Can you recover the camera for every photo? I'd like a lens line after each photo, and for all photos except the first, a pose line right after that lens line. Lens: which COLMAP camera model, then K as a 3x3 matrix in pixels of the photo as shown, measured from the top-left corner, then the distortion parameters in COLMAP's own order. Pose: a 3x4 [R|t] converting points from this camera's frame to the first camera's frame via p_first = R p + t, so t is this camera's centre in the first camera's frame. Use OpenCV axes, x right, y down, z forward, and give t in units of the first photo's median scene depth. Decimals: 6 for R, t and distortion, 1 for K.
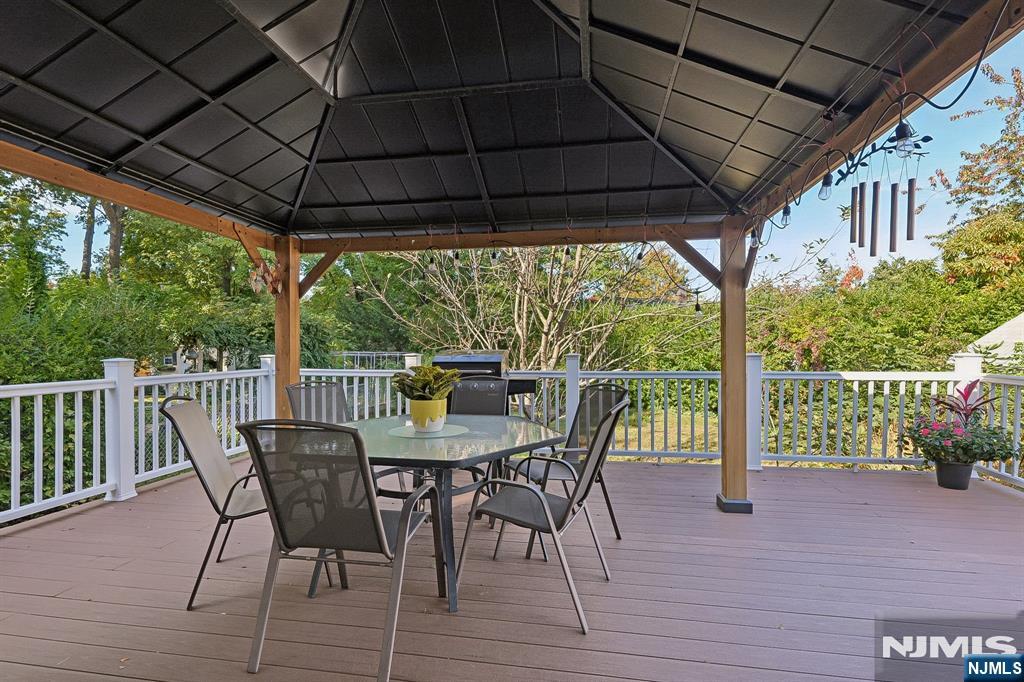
lens RADIAL K [[478.9, 0, 516.2], [0, 478.9, 356.0], [0, 0, 1]] dist [0.000955, -0.000355]
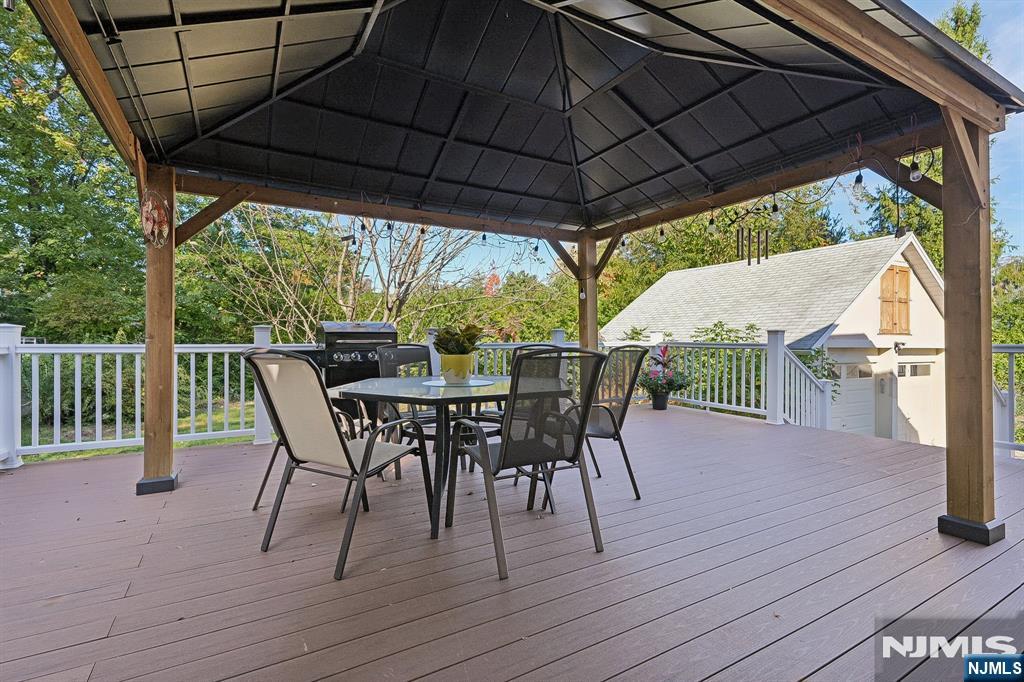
lens RADIAL K [[478.9, 0, 515.1], [0, 478.9, 338.1], [0, 0, 1]] dist [0.000955, -0.000355]
pose [[0.772759, -0.001746, 0.634697, -0.601991], [0.012750, 0.999837, -0.012774, 0.049648], [-0.634572, 0.017964, 0.772655, 0.039766]]
